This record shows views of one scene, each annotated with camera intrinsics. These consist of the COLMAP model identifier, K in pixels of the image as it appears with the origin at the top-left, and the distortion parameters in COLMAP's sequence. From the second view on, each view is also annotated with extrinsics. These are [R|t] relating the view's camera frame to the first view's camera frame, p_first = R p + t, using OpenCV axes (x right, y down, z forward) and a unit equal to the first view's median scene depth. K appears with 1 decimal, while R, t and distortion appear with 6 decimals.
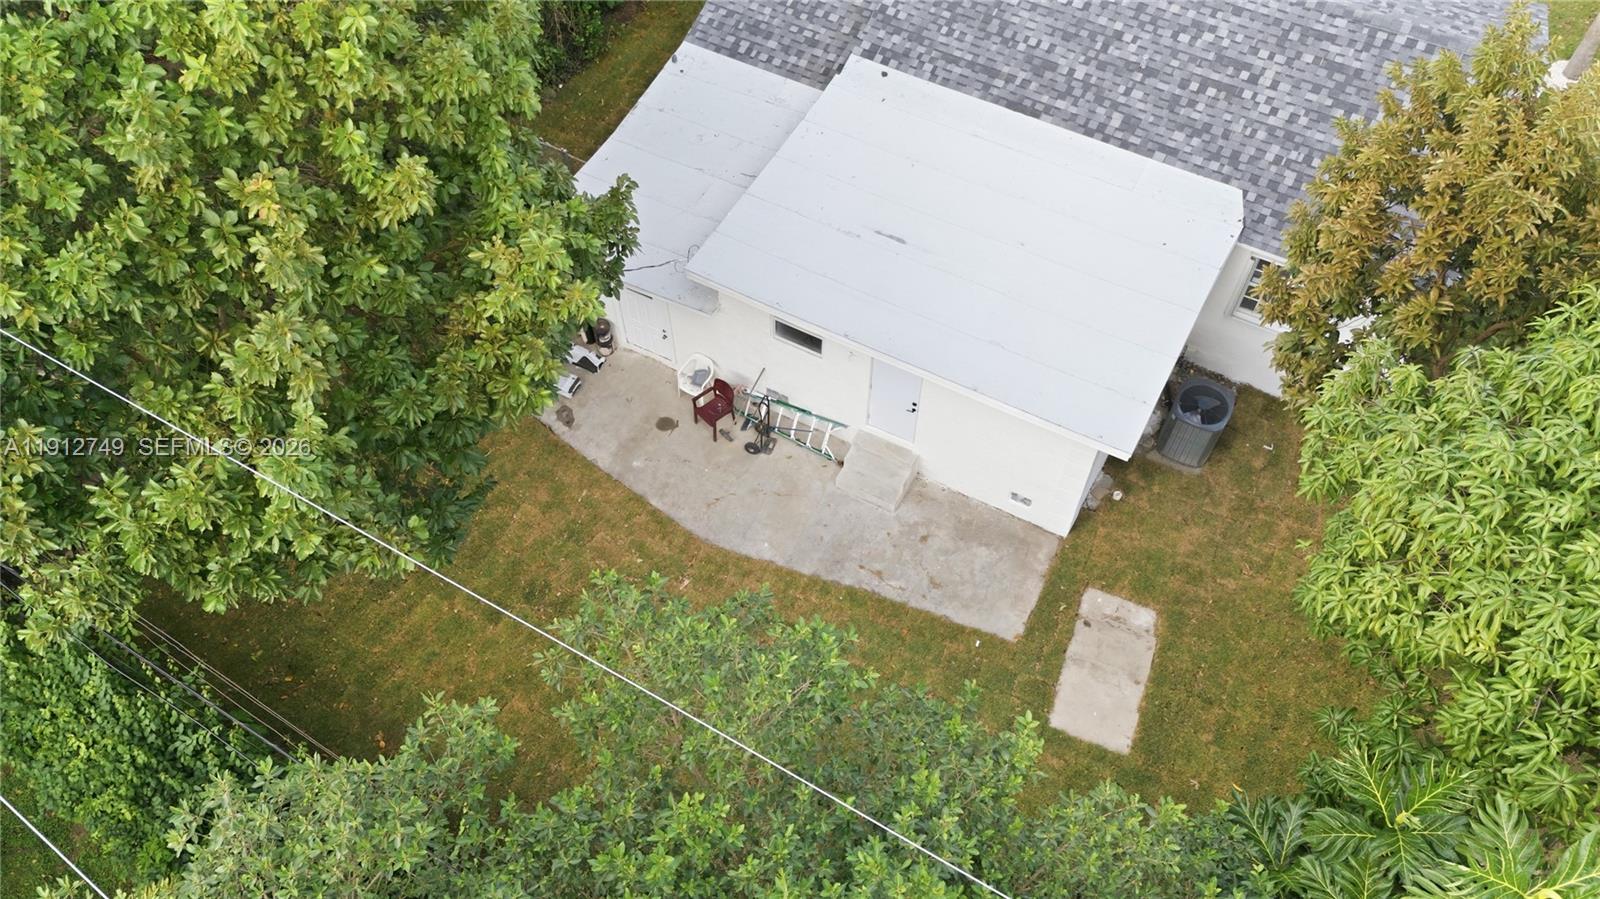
lens RADIAL K [[1177.7, 0, 801.9], [0, 1177.7, 453.2], [0, 0, 1]] dist [0.019207, -0.012356]
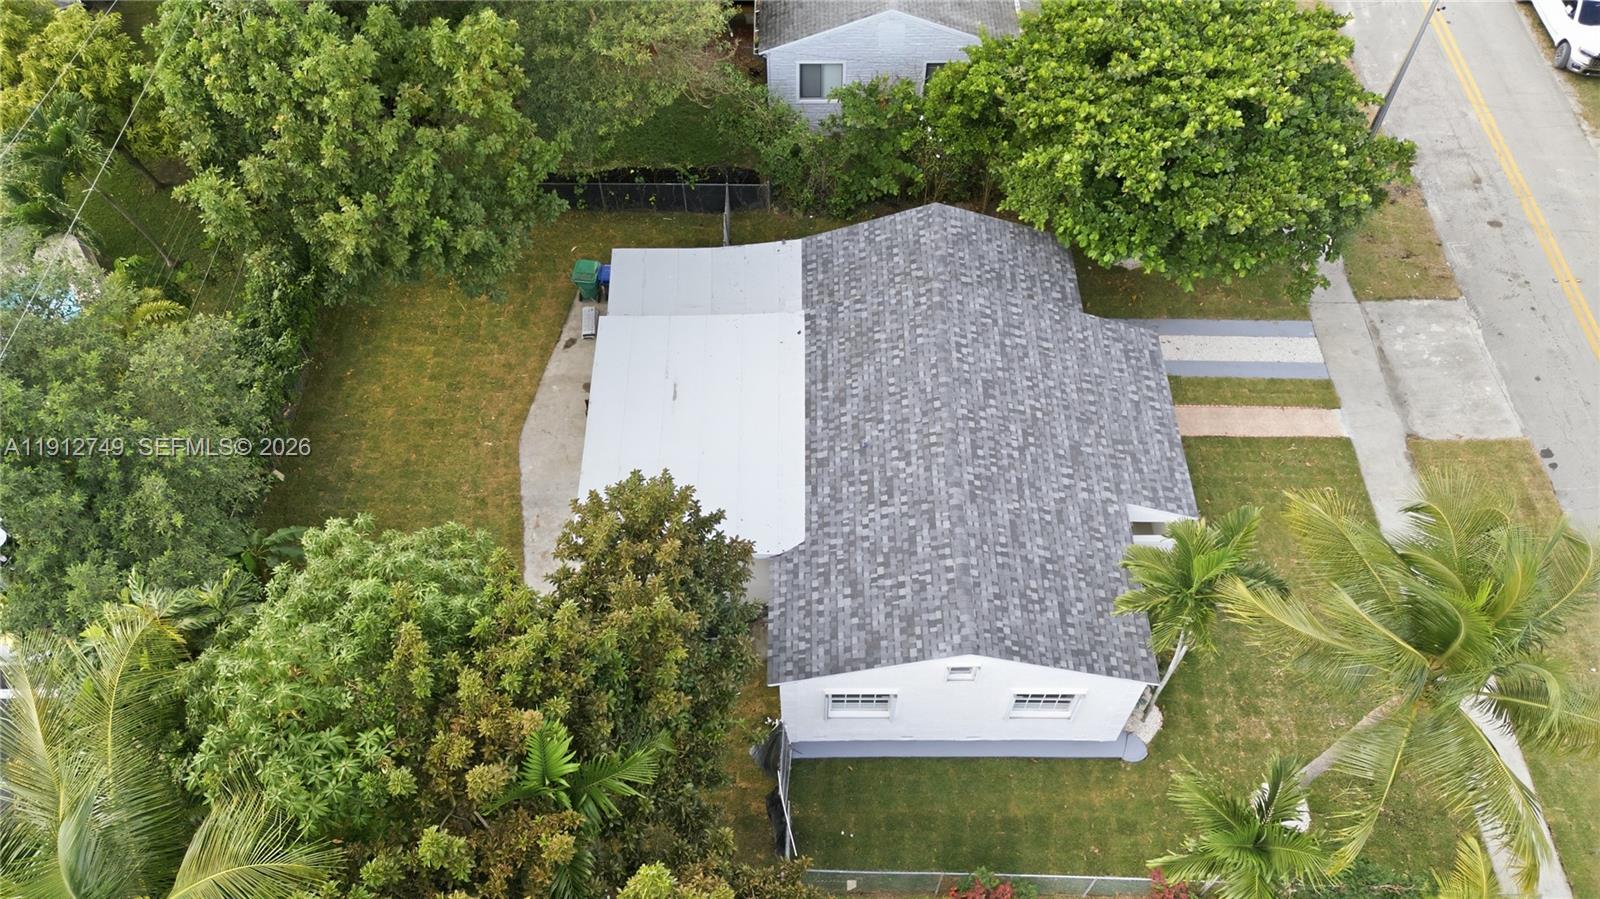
lens RADIAL K [[1177.7, 0, 797.4], [0, 1177.7, 444.7], [0, 0, 1]] dist [0.019207, -0.012356]
pose [[0.494751, 0.721844, -0.483904, 0.943779], [-0.734764, 0.644797, 0.210616, -0.573342], [0.464052, 0.251352, 0.849399, -0.242525]]
